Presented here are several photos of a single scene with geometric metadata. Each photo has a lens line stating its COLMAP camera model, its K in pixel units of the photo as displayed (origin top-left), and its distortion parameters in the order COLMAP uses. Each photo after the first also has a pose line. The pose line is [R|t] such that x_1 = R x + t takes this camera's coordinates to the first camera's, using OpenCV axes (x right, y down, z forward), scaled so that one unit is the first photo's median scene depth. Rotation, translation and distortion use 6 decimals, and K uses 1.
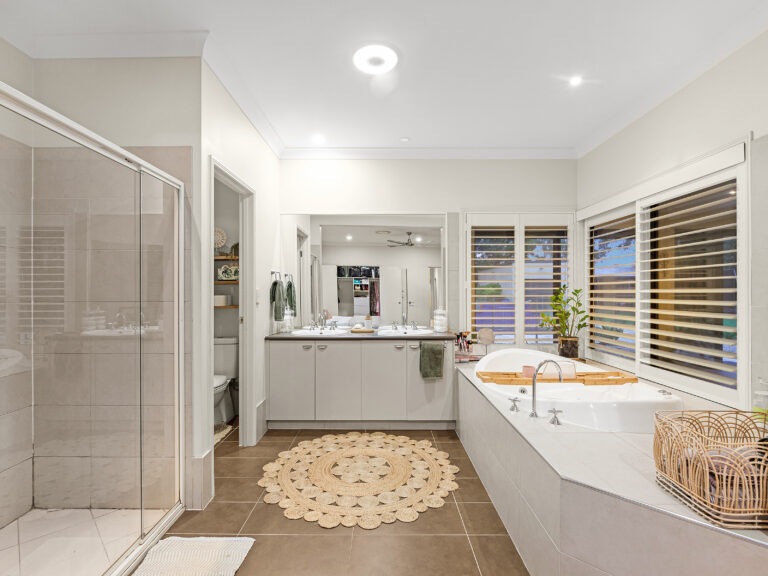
lens RADIAL K [[380.3, 0, 384.0], [0, 380.3, 288.0], [0, 0, 1]] dist [-0.001227, 0.000088]
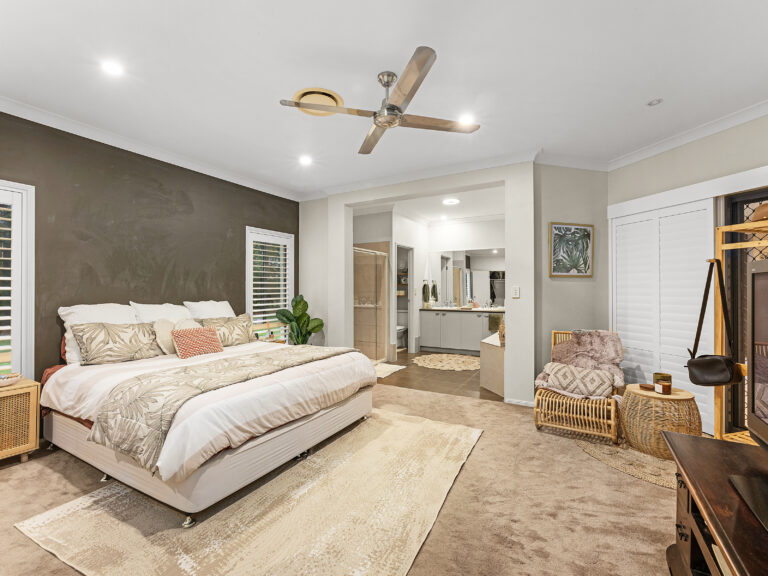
lens RADIAL K [[345.6, 0, 384.0], [0, 345.6, 288.0], [0, 0, 1]] dist [-0.000715, 0.000204]
pose [[0.880641, -0.001411, -0.473781, 0.472549], [0.000993, 0.999999, -0.001131, 0.006192], [0.473782, 0.000526, 0.880642, -0.903745]]
